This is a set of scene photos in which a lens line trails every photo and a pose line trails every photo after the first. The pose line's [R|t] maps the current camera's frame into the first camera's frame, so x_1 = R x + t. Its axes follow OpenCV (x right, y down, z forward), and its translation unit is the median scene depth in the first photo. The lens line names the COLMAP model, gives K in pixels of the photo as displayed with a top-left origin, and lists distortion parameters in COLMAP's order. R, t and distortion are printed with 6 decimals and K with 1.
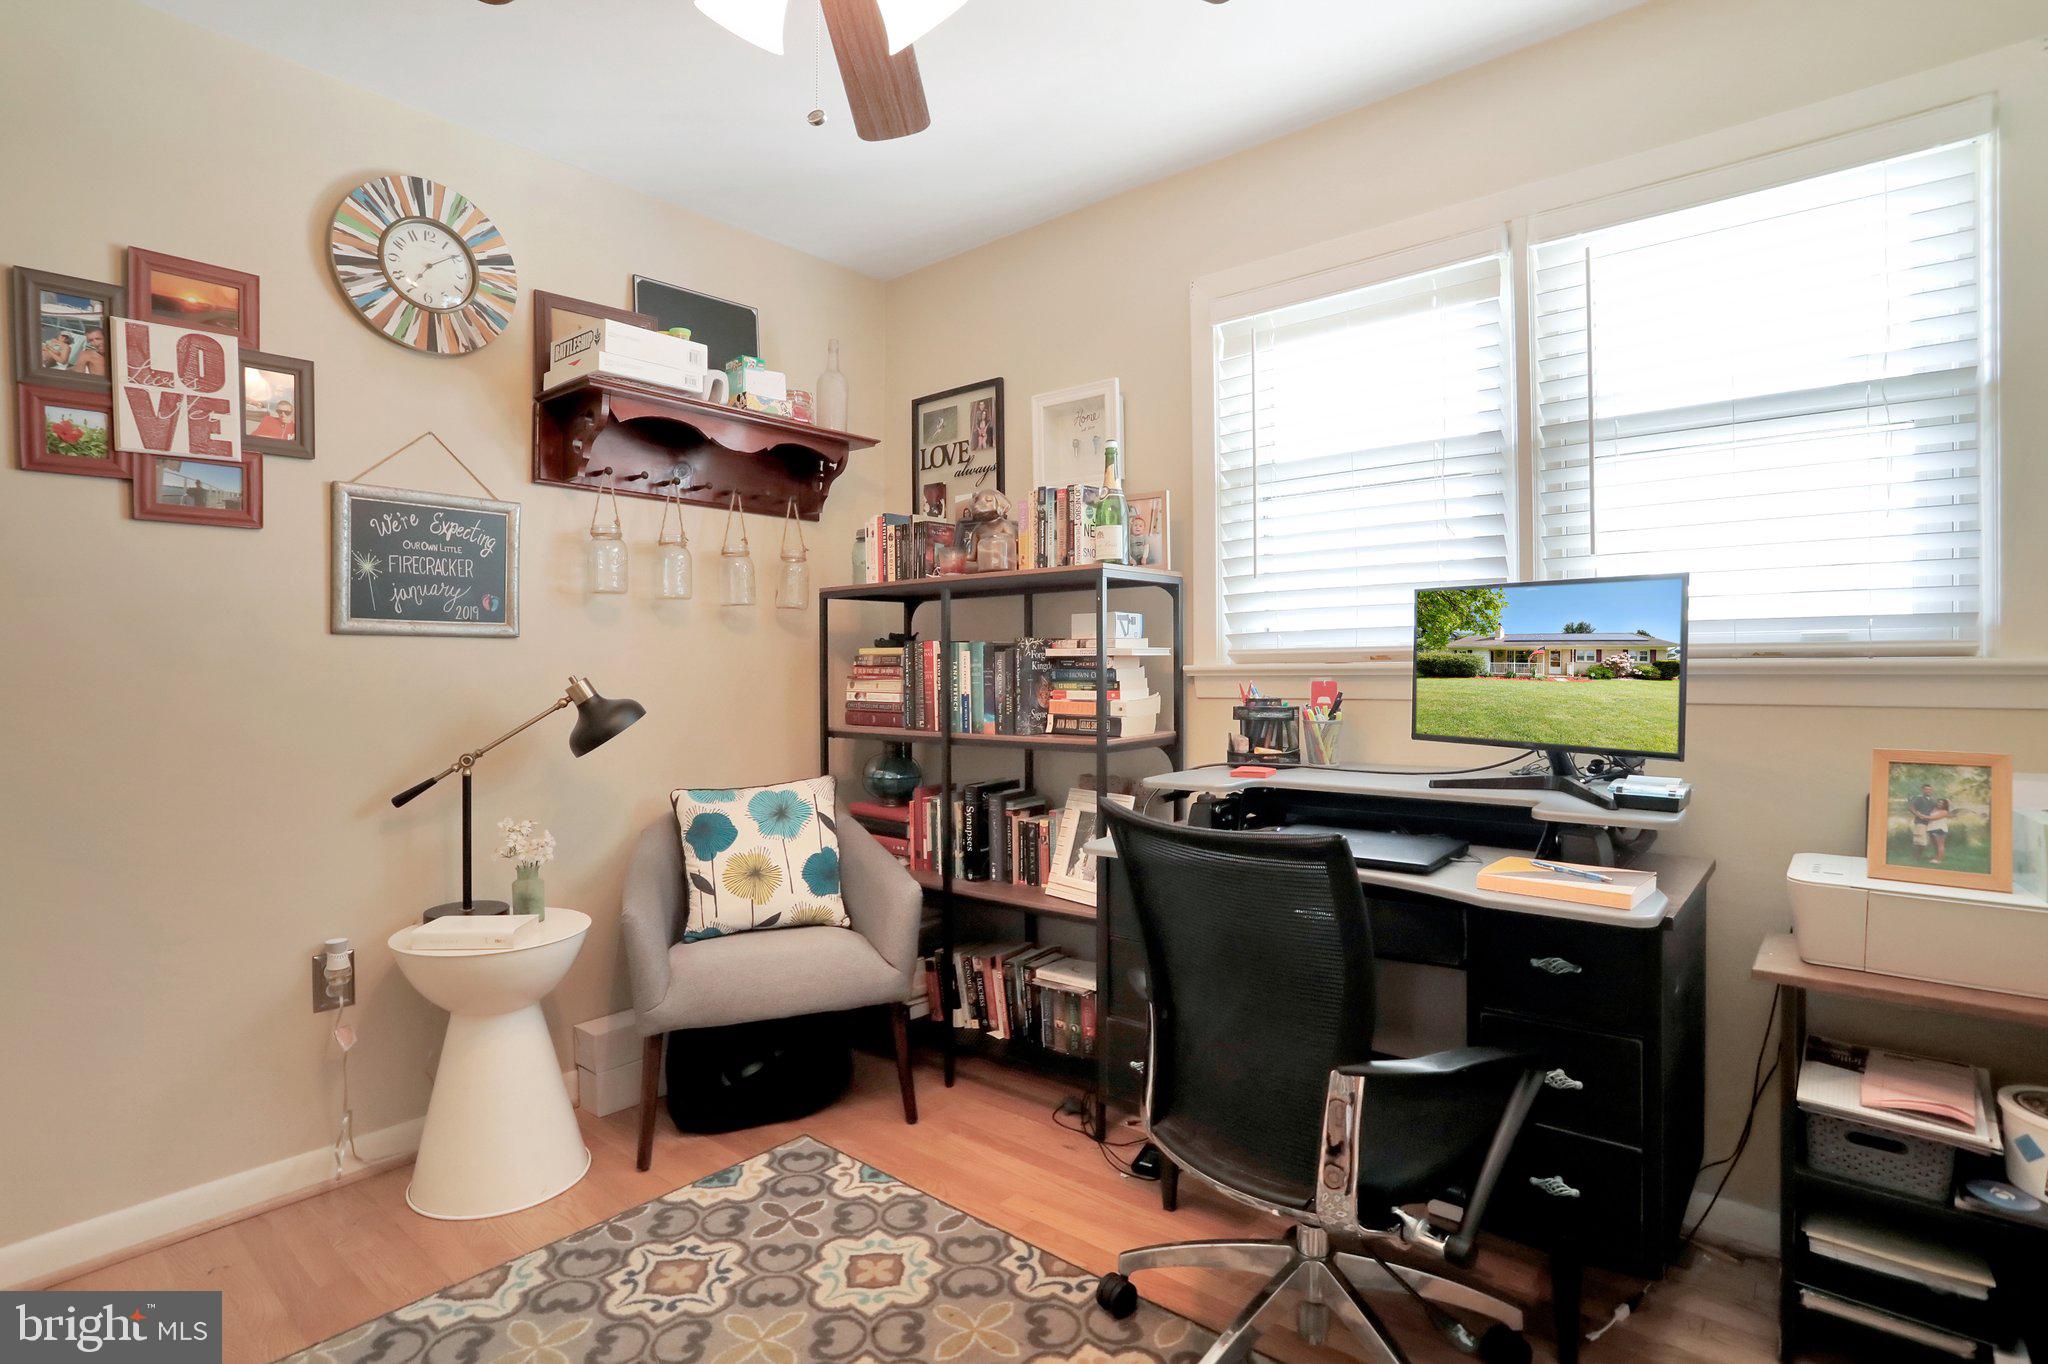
lens RADIAL K [[1005.7, 0, 1014.1], [0, 1005.7, 673.6], [0, 0, 1]] dist [-0.076078, 0.036747]
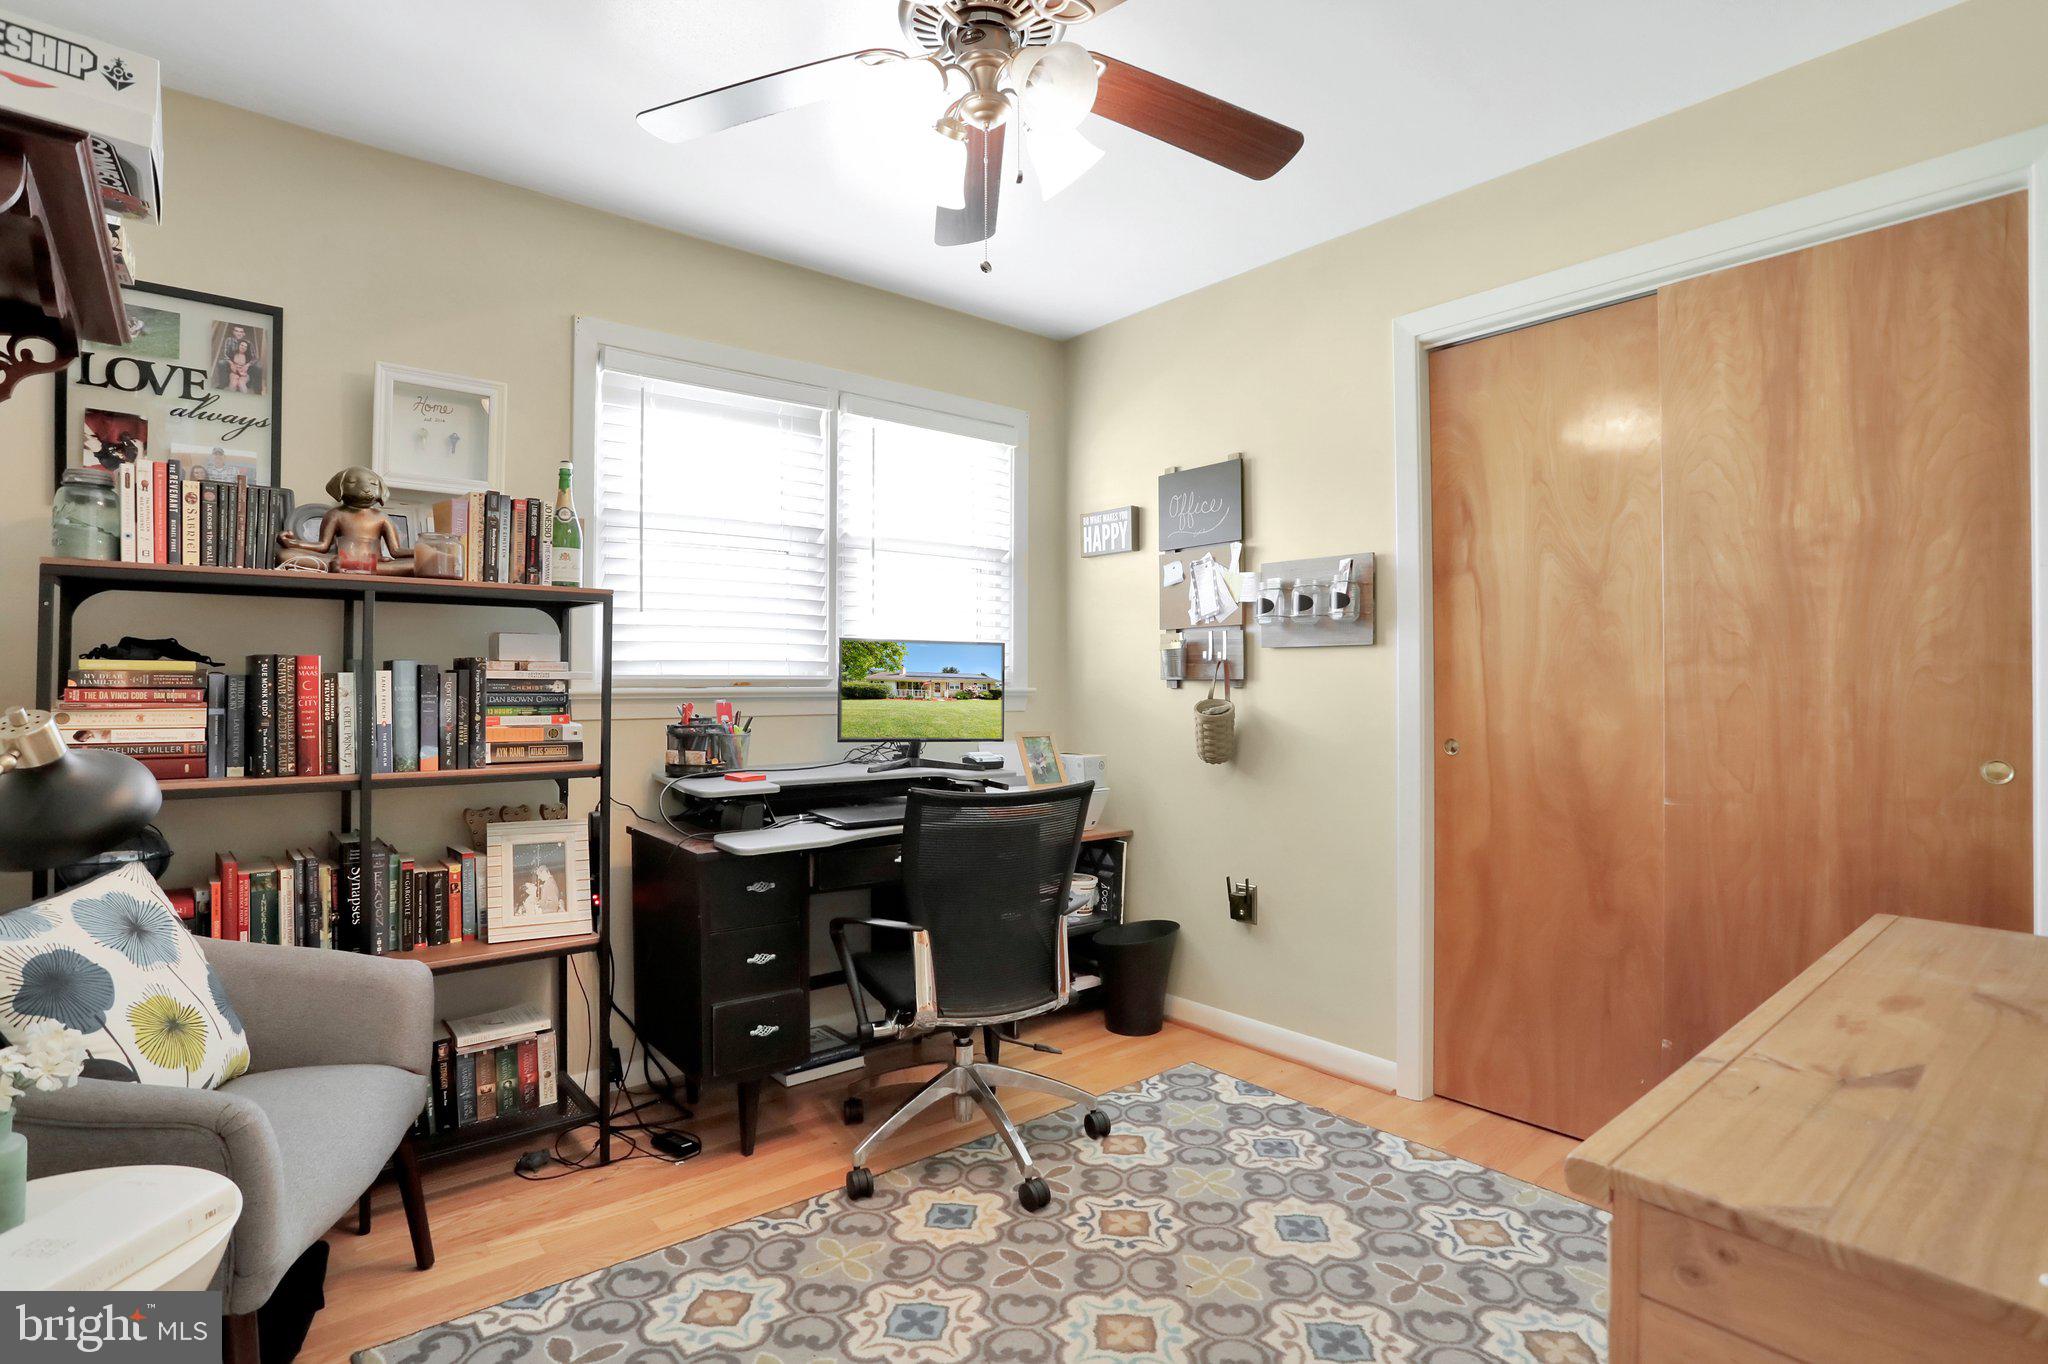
lens RADIAL K [[1005.7, 0, 1014.1], [0, 1005.7, 673.6], [0, 0, 1]] dist [-0.076078, 0.036747]
pose [[0.167864, 0.016190, 0.985677, -0.925045], [0.001225, 0.999861, -0.016631, -0.008368], [-0.985809, 0.003999, 0.167821, 0.471551]]
